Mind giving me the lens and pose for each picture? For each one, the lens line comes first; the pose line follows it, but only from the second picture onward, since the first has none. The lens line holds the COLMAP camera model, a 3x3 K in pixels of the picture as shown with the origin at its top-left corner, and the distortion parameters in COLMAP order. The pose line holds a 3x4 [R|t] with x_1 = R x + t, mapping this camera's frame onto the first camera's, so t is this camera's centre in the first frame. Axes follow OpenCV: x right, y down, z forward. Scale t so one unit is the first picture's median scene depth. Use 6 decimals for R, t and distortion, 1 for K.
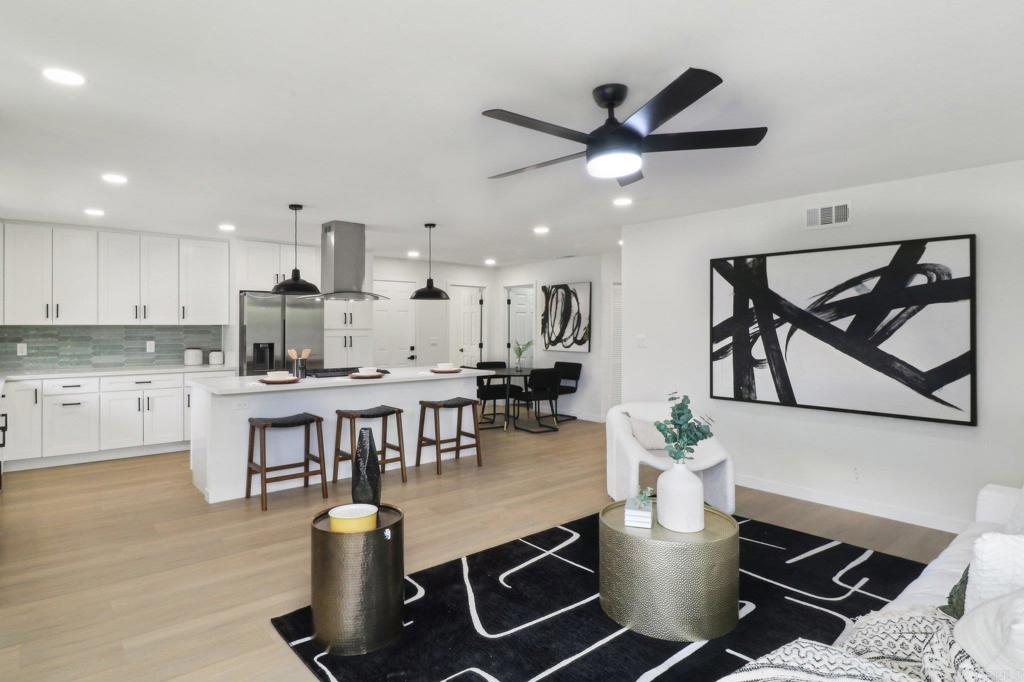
lens RADIAL K [[538.6, 0, 505.1], [0, 538.6, 335.6], [0, 0, 1]] dist [0.008047, -0.016711]
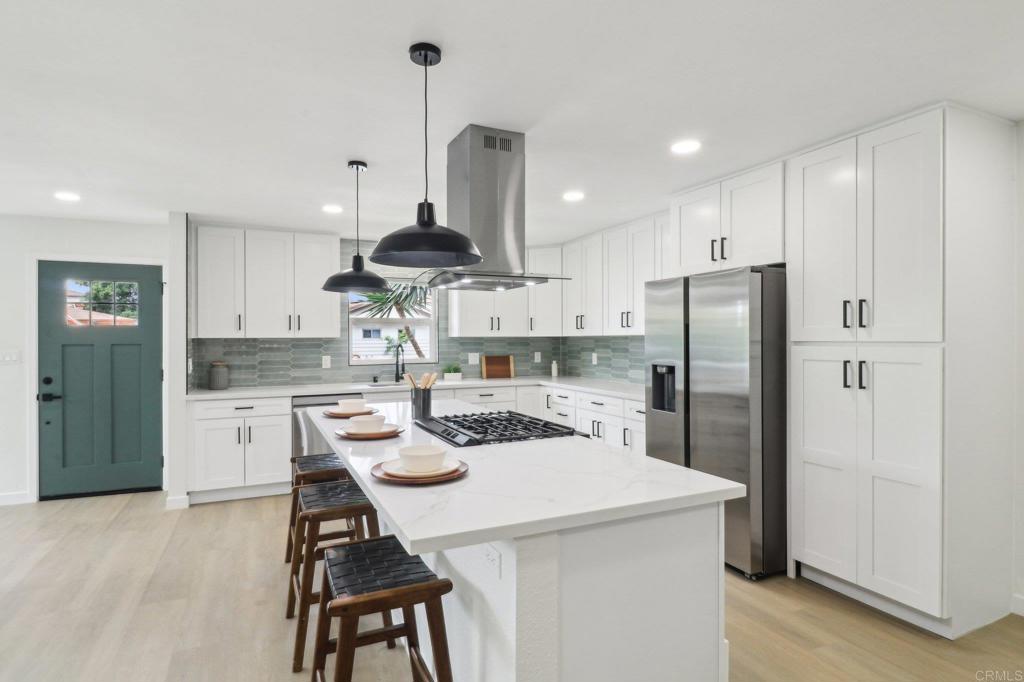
lens RADIAL K [[538.6, 0, 507.0], [0, 538.6, 339.2], [0, 0, 1]] dist [0.008047, -0.016711]
pose [[-0.273195, 0.002129, -0.961956, 0.128796], [-0.010301, 0.999934, 0.005138, -0.012174], [0.961904, 0.011313, -0.273155, 0.787718]]
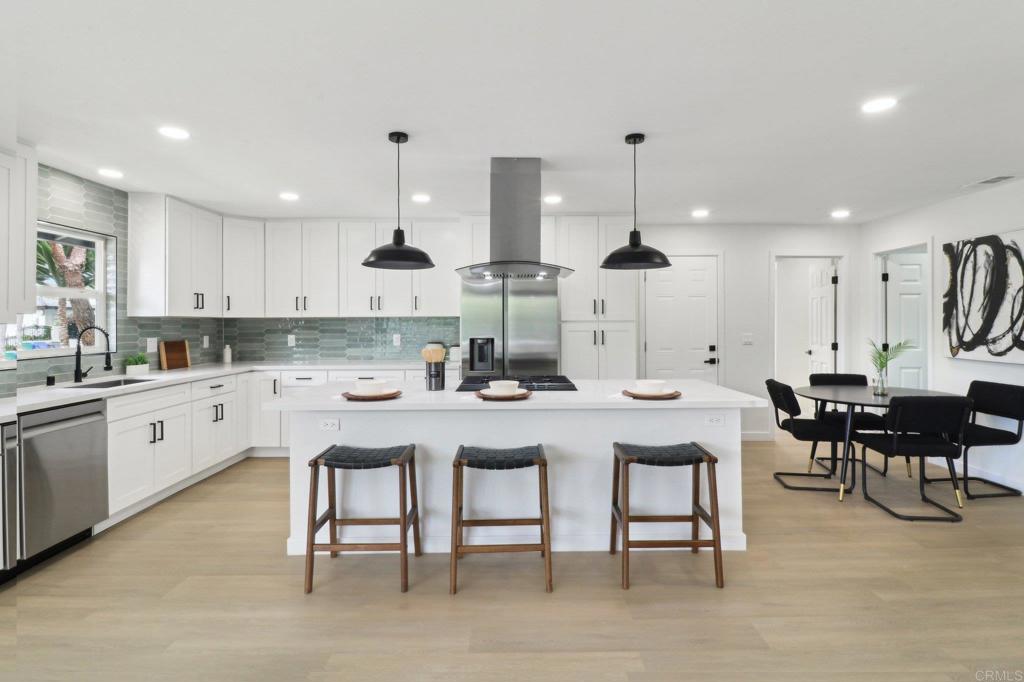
lens RADIAL K [[538.6, 0, 526.4], [0, 538.6, 320.4], [0, 0, 1]] dist [0.008047, -0.016711]
pose [[0.779851, -0.005331, -0.625942, 0.089073], [-0.007051, 0.999825, -0.017301, 0.000605], [0.625925, 0.017906, 0.779677, 0.321645]]
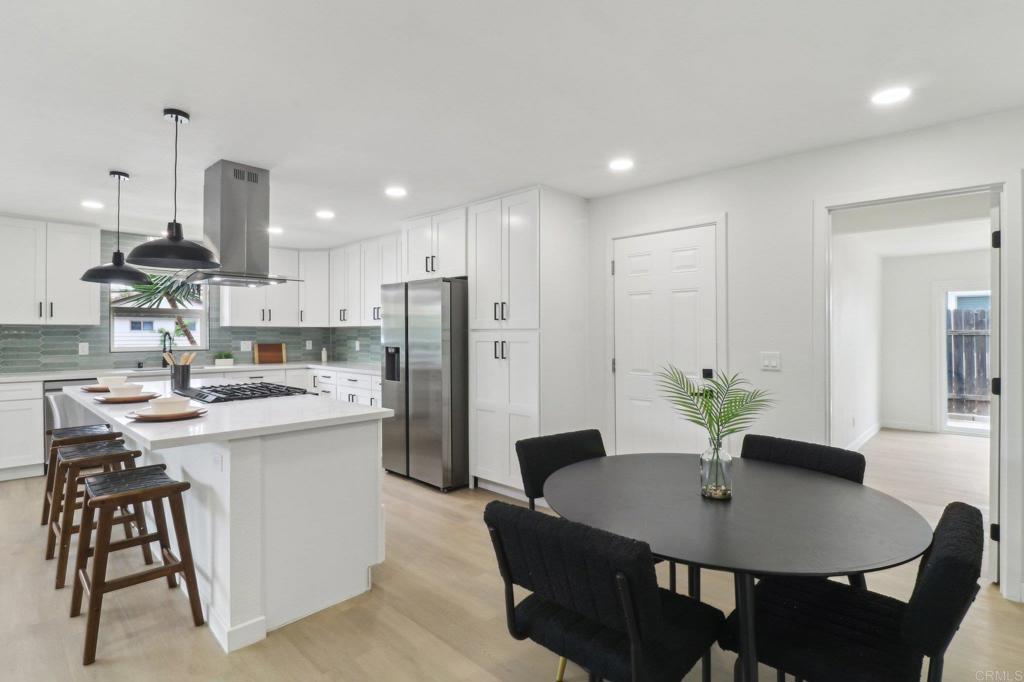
lens RADIAL K [[504.2, 0, 509.4], [0, 504.2, 336.3], [0, 0, 1]] dist [-0.008474, -0.006391]
pose [[0.108553, 0.006153, -0.994072, 0.241620], [-0.017745, 0.999834, 0.004251, -0.006147], [0.993932, 0.017178, 0.108644, 0.861751]]
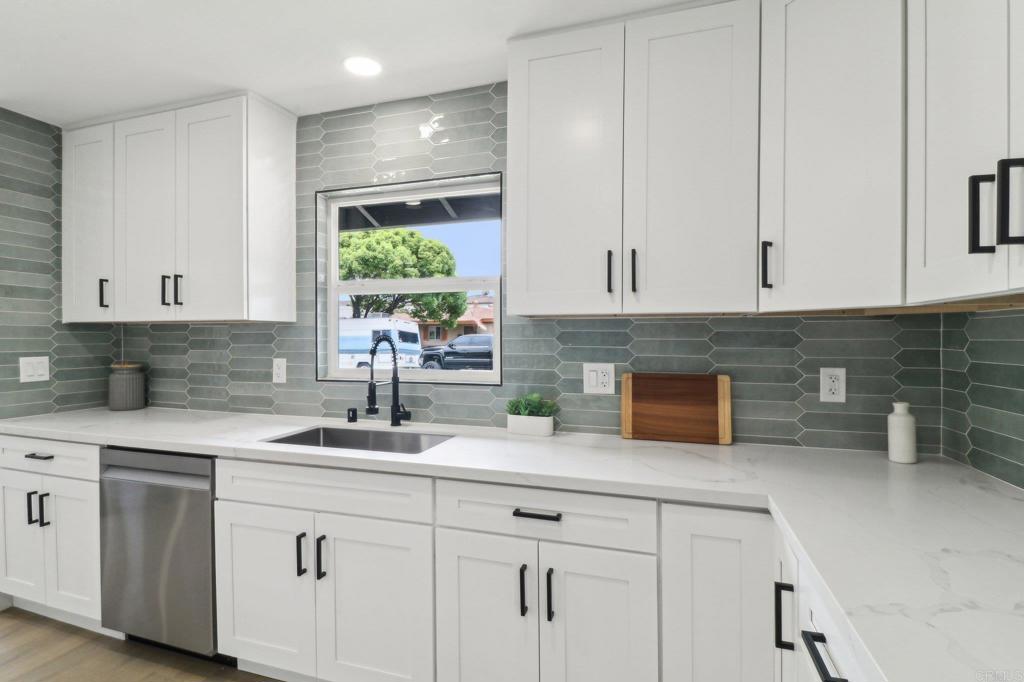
lens RADIAL K [[504.2, 0, 508.7], [0, 504.2, 342.1], [0, 0, 1]] dist [-0.008474, -0.006391]
pose [[-0.859489, 0.010735, -0.511042, -0.438652], [-0.005598, 0.999522, 0.030411, -0.005697], [0.511124, 0.028998, -0.859018, 0.725461]]
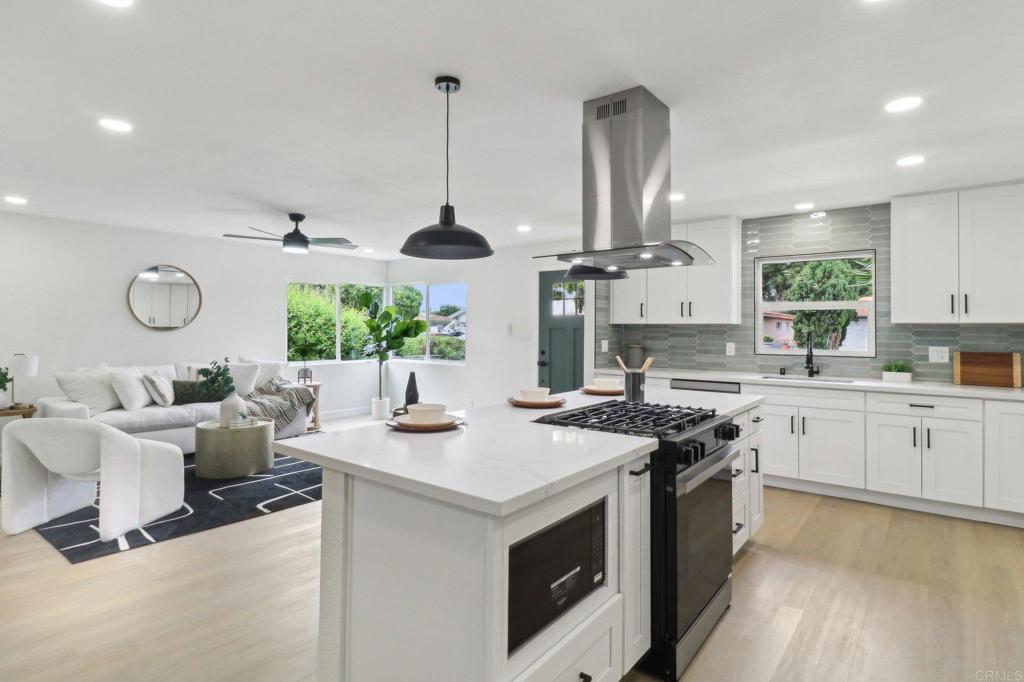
lens RADIAL K [[538.6, 0, 506.1], [0, 538.6, 322.6], [0, 0, 1]] dist [0.008047, -0.016711]
pose [[-0.985155, -0.008351, -0.171461, -0.084076], [-0.009005, 0.999955, 0.003034, -0.009467], [0.171428, 0.004533, -0.985186, 0.989728]]
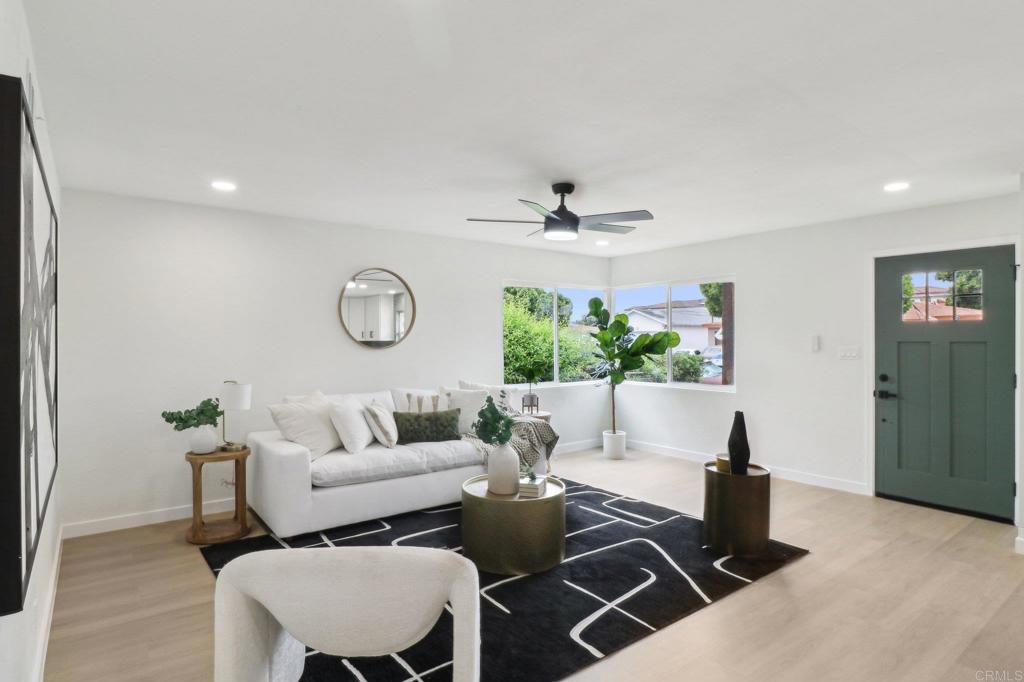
lens RADIAL K [[538.6, 0, 497.9], [0, 538.6, 334.6], [0, 0, 1]] dist [0.008047, -0.016711]
pose [[-0.997405, 0.002879, 0.071941, 0.080948], [0.003466, 0.999962, 0.008047, -0.012036], [-0.071915, 0.008276, -0.997376, 0.762122]]
